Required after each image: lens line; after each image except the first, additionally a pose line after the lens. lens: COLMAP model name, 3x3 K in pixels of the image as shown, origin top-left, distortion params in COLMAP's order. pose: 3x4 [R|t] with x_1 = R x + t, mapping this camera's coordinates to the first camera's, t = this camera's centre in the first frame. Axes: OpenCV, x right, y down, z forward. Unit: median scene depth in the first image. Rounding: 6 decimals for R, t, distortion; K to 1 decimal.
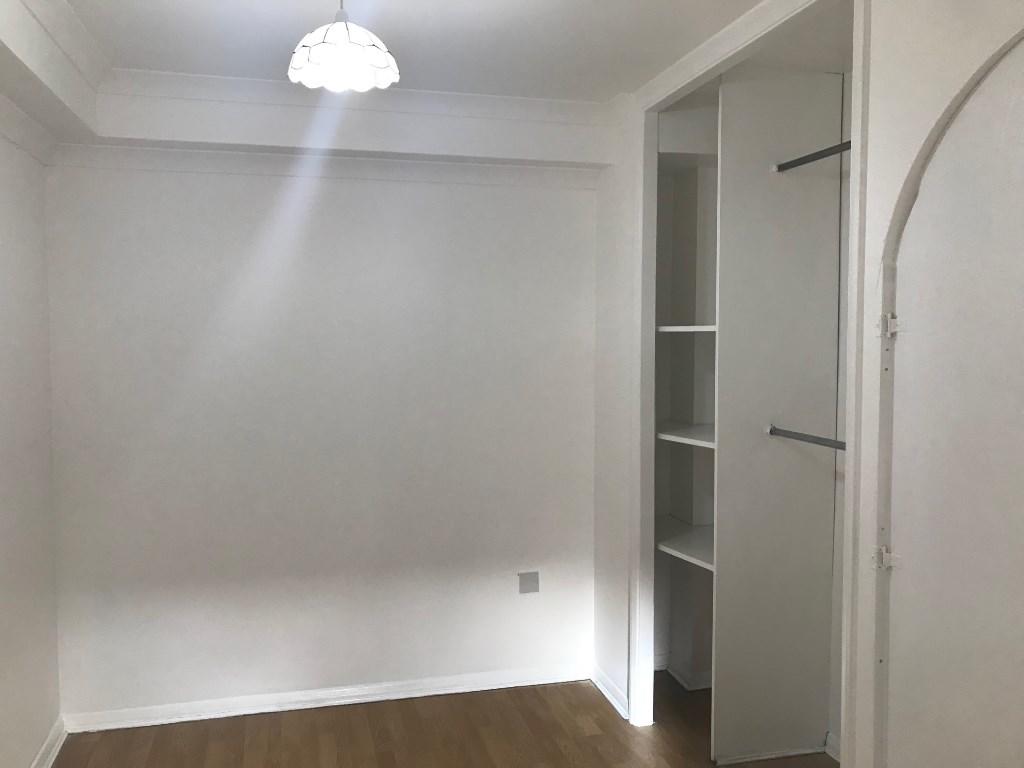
lens RADIAL K [[856.7, 0, 512.1], [0, 856.7, 386.3], [0, 0, 1]] dist [0.056950, -0.035751]
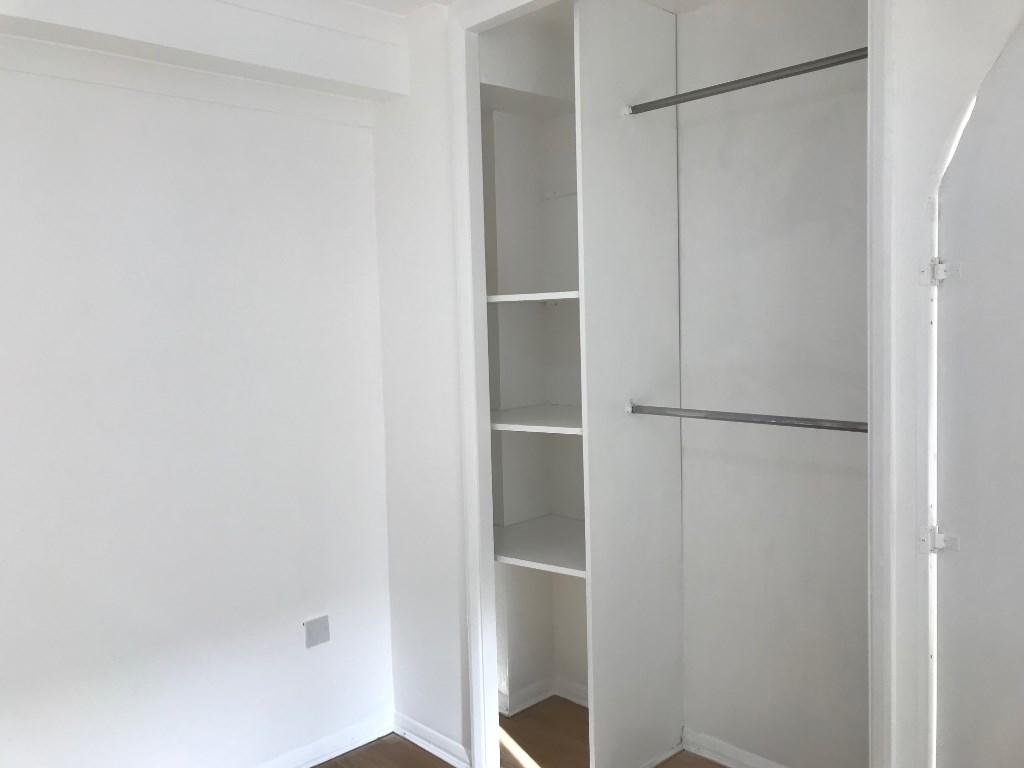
lens RADIAL K [[856.7, 0, 511.8], [0, 856.7, 380.2], [0, 0, 1]] dist [0.056950, -0.035751]
pose [[0.874035, -0.064210, 0.481602, -0.230285], [0.062104, 0.997863, 0.020330, -0.003560], [-0.481878, 0.012140, 0.876154, 0.282684]]
